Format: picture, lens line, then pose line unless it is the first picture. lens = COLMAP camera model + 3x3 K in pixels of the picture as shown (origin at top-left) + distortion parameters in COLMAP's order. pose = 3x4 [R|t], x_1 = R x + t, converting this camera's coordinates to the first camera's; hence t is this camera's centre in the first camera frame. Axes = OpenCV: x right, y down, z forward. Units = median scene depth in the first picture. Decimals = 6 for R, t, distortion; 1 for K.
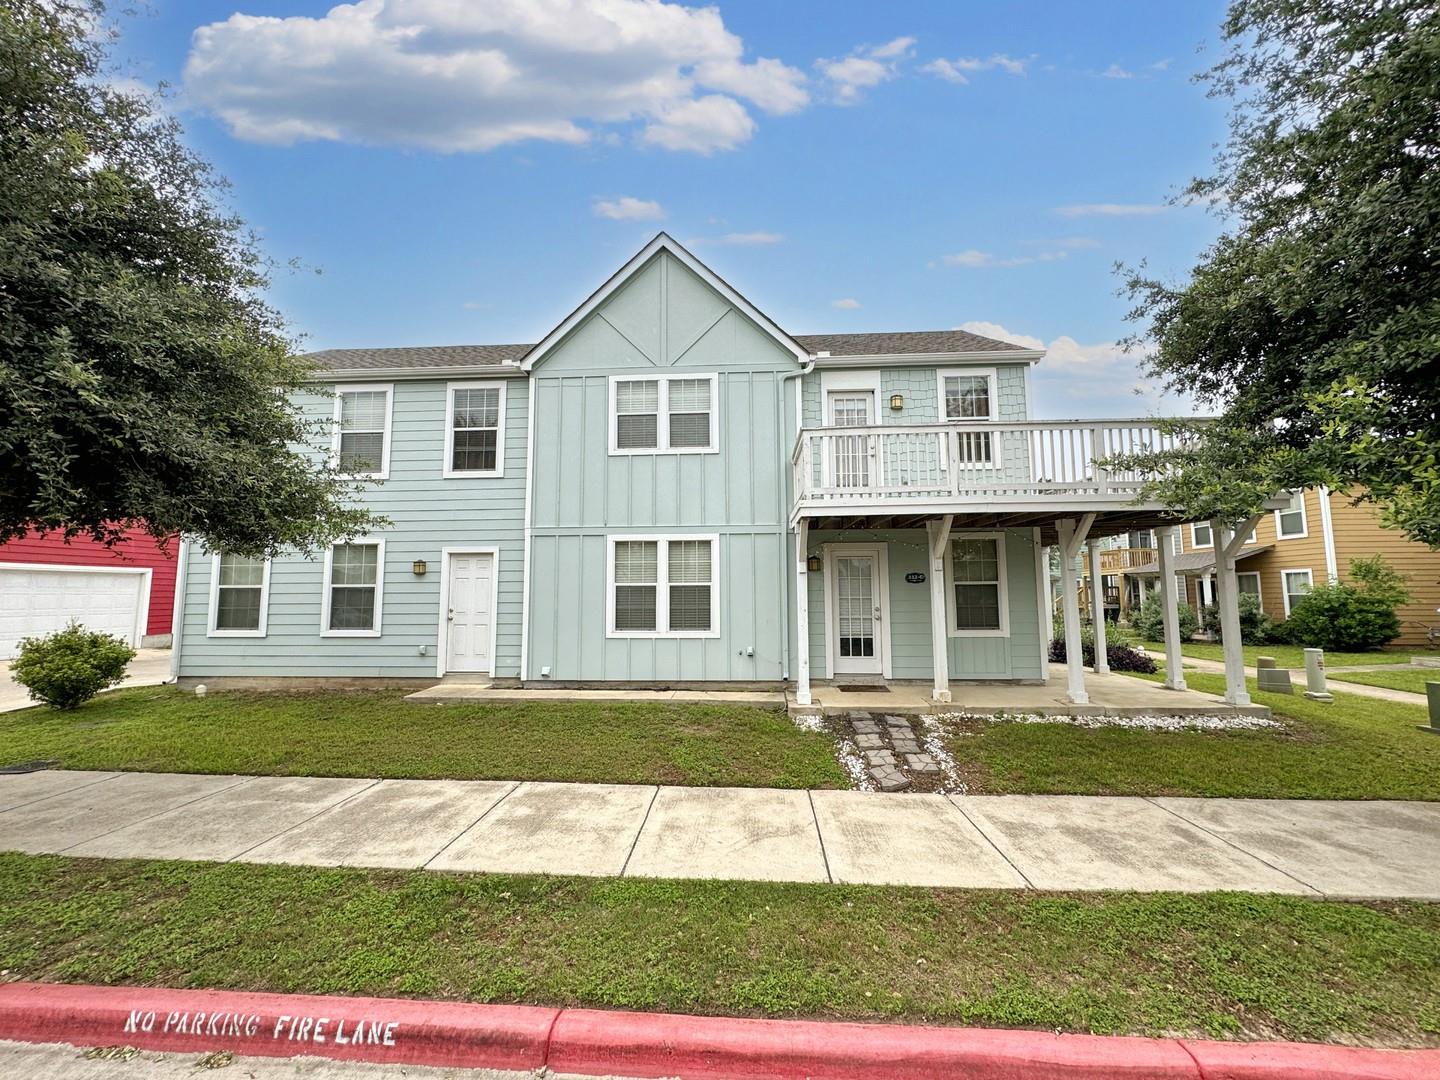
lens RADIAL K [[577.2, 0, 717.5], [0, 577.2, 538.0], [0, 0, 1]] dist [-0.004241, 0.001258]
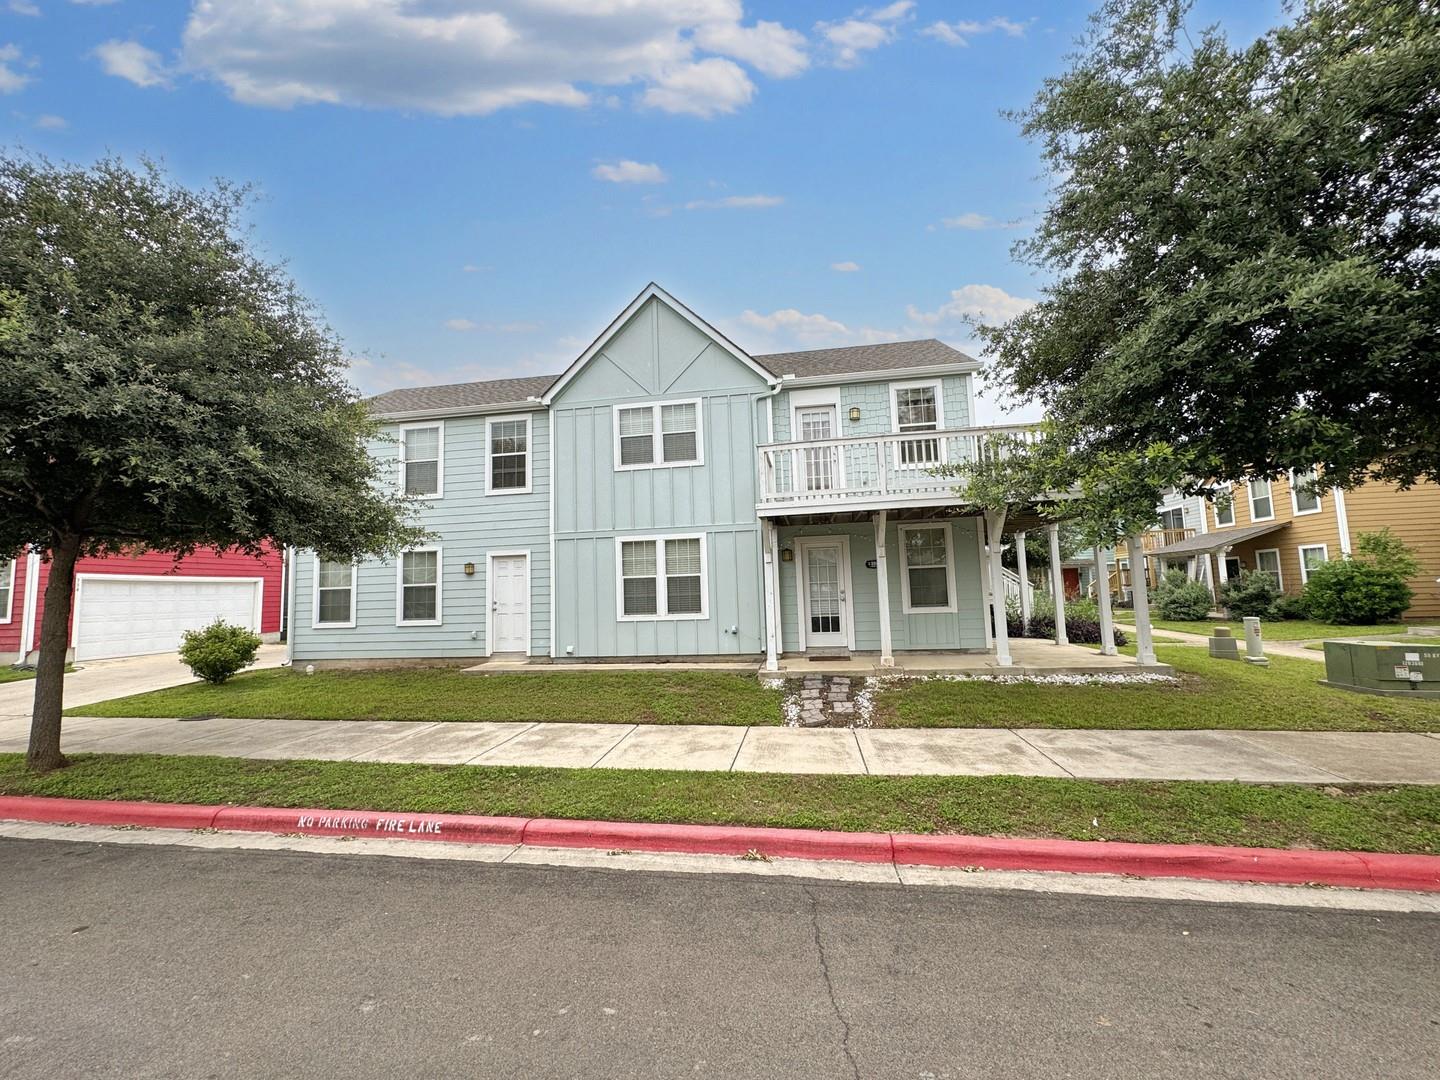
lens RADIAL K [[577.2, 0, 714.9], [0, 577.2, 538.2], [0, 0, 1]] dist [-0.004241, 0.001258]
pose [[0.994649, -0.036452, -0.096671, 0.158675], [0.037018, 0.999306, 0.004064, 0.000177], [0.096456, -0.007621, 0.995308, -0.222128]]
